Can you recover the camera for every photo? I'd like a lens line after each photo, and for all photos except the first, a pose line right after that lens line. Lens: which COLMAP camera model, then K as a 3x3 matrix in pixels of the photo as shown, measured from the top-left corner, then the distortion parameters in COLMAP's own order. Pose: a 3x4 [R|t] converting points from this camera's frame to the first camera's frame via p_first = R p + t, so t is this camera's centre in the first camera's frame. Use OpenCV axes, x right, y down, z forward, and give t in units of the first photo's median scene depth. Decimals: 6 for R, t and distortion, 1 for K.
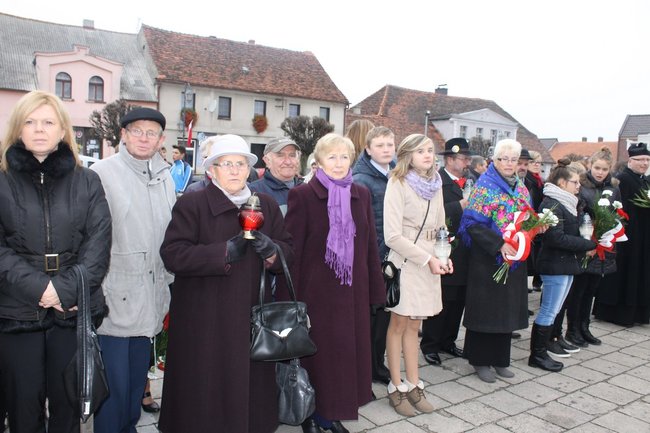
lens RADIAL K [[551.4, 0, 320.5], [0, 551.4, 212.5], [0, 0, 1]] dist [-0.150268, 0.128455]
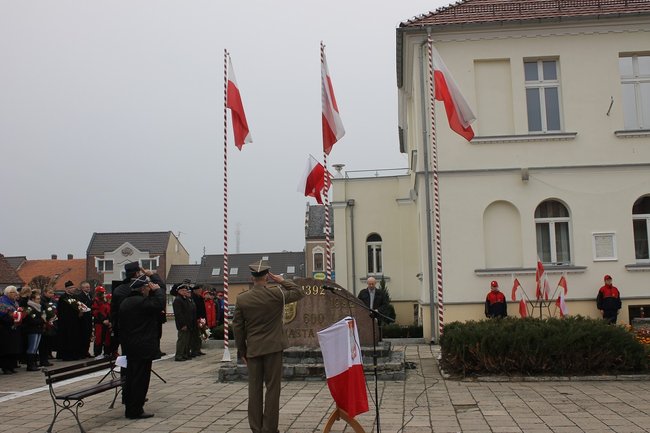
lens RADIAL K [[655.1, 0, 330.5], [0, 655.1, 215.4], [0, 0, 1]] dist [-0.080477, 0.000000]
pose [[0.655329, 0.032043, 0.754663, -0.110068], [0.113157, 0.983660, -0.140029, 0.016149], [-0.746819, 0.177160, 0.640996, -0.242194]]
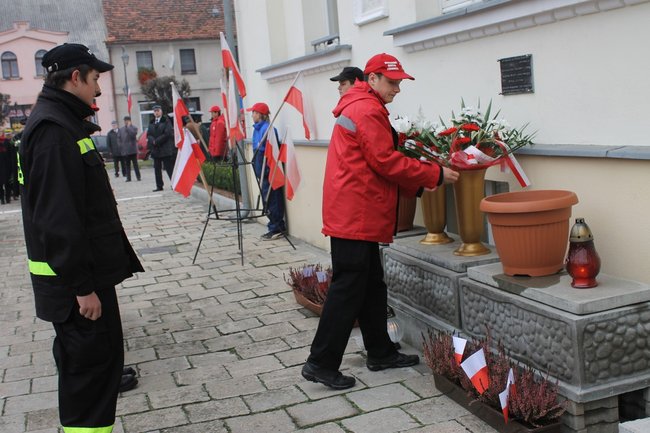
lens RADIAL K [[819.8, 0, 321.8], [0, 819.8, 214.5], [0, 0, 1]] dist [-0.048467, 0.000000]
pose [[0.958568, -0.088076, -0.270906, 0.360414], [0.101849, 0.994105, 0.037181, 0.031538], [0.266034, -0.063232, 0.961888, -0.246237]]
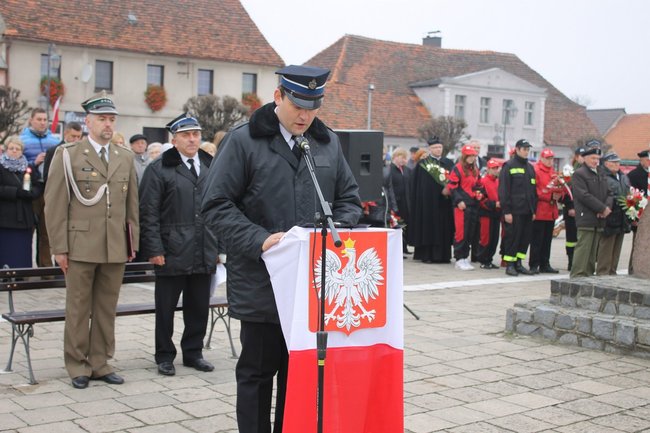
lens RADIAL K [[967.2, 0, 324.3], [0, 967.2, 212.7], [0, 0, 1]] dist [-0.009883, 0.000000]
pose [[0.997871, -0.017100, 0.062941, 0.022744], [0.018896, 0.999428, -0.028056, 0.020823], [-0.062425, 0.029186, 0.997623, -0.226141]]
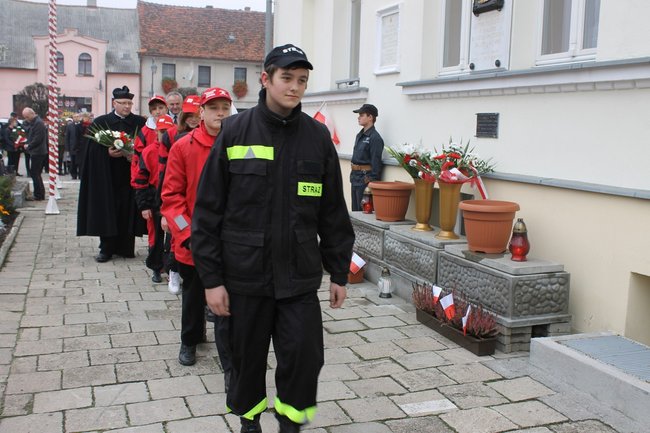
lens RADIAL K [[696.8, 0, 323.0], [0, 696.8, 213.4], [0, 0, 1]] dist [-0.080867, 0.000000]
pose [[0.972664, 0.016266, -0.231645, 0.357635], [-0.009072, 0.999444, 0.032087, 0.033546], [0.232038, -0.029108, 0.972271, -0.280738]]
